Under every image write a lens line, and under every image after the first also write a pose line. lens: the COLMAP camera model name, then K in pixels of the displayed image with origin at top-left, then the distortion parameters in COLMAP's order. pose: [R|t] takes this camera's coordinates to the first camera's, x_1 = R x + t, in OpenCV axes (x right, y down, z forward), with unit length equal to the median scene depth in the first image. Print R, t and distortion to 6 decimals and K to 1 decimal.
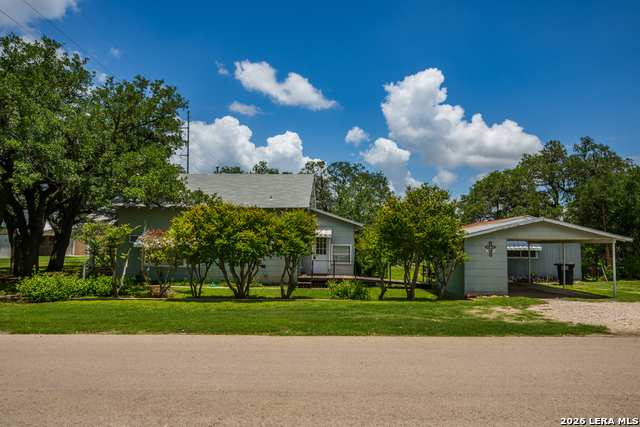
lens RADIAL K [[393.3, 0, 318.2], [0, 393.3, 214.8], [0, 0, 1]] dist [0.000180, 0.000310]
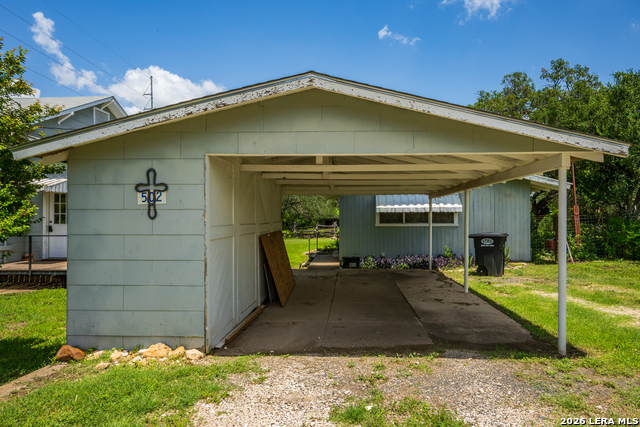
lens RADIAL K [[364.8, 0, 324.3], [0, 364.8, 213.2], [0, 0, 1]] dist [-0.002129, -0.000930]
pose [[0.999906, -0.013703, 0.000429, 0.358211], [0.013646, 0.997769, 0.065344, 0.053465], [-0.001324, -0.065332, 0.997863, 0.454514]]
